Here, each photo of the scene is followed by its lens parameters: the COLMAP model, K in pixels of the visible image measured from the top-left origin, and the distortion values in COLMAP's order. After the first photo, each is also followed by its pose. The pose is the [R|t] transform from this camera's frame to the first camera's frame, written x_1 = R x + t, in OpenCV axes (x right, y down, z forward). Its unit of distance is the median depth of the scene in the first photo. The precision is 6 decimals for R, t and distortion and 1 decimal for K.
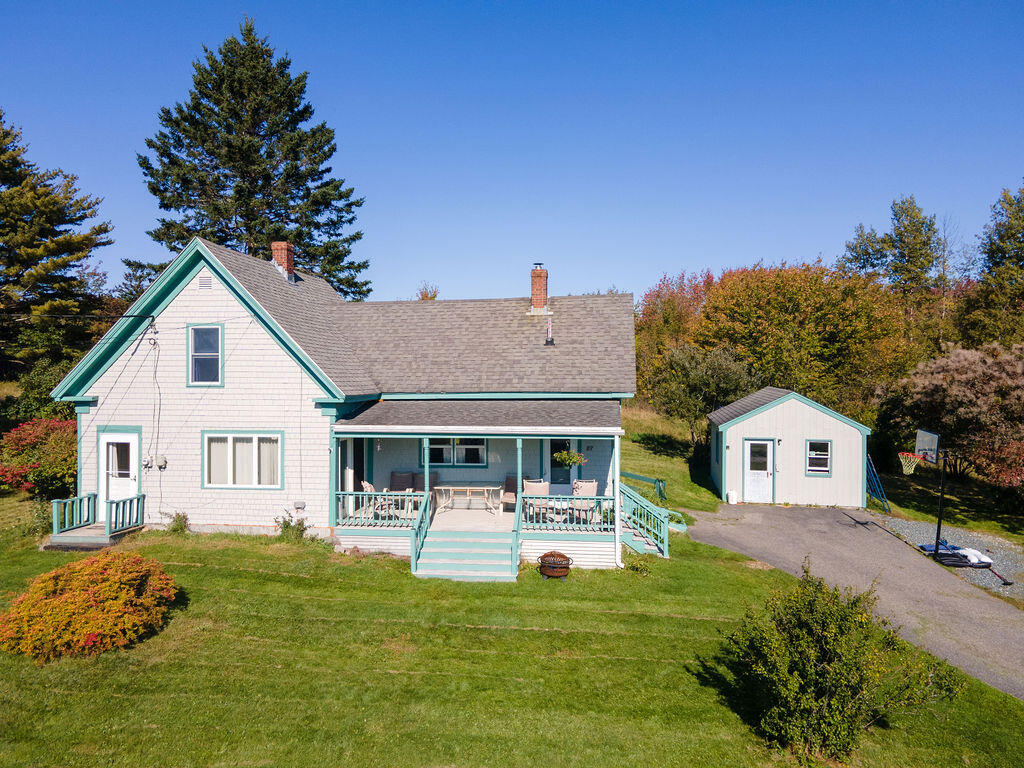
lens RADIAL K [[744.9, 0, 515.5], [0, 744.9, 370.1], [0, 0, 1]] dist [0.035900, 0.005949]
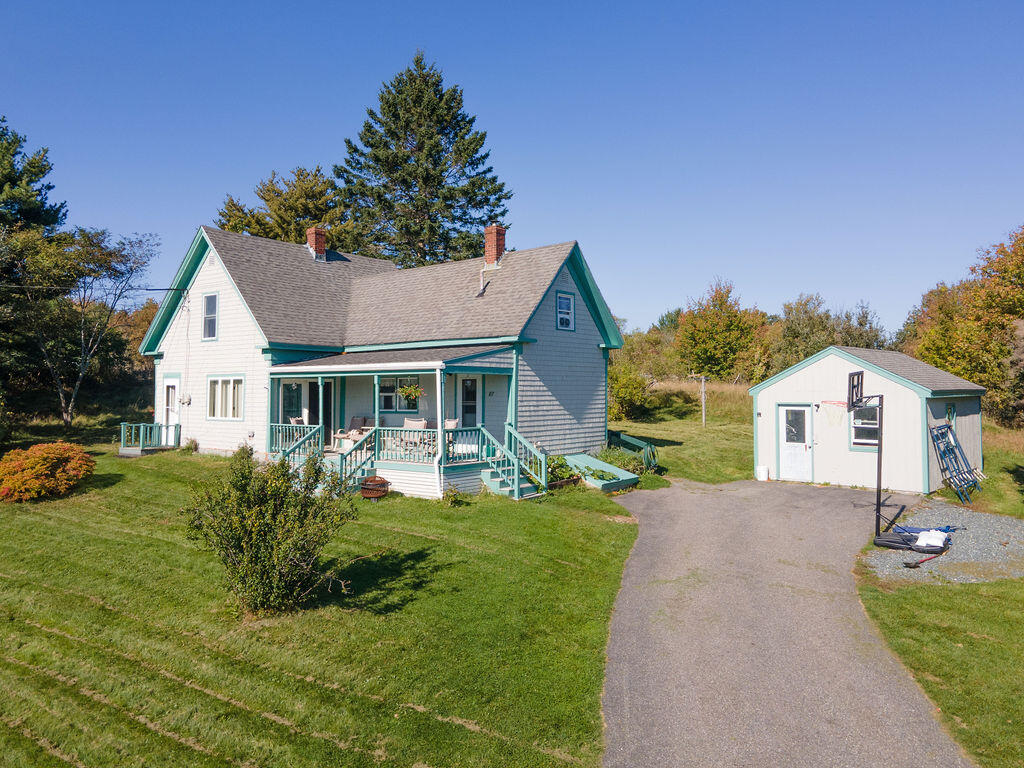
lens RADIAL K [[781.0, 0, 510.3], [0, 781.0, 354.6], [0, 0, 1]] dist [0.042534, 0.004569]
pose [[0.853101, -0.026297, -0.521082, 0.660997], [0.000976, 0.998808, -0.048809, 0.101814], [0.521744, 0.041131, 0.852110, 0.112209]]
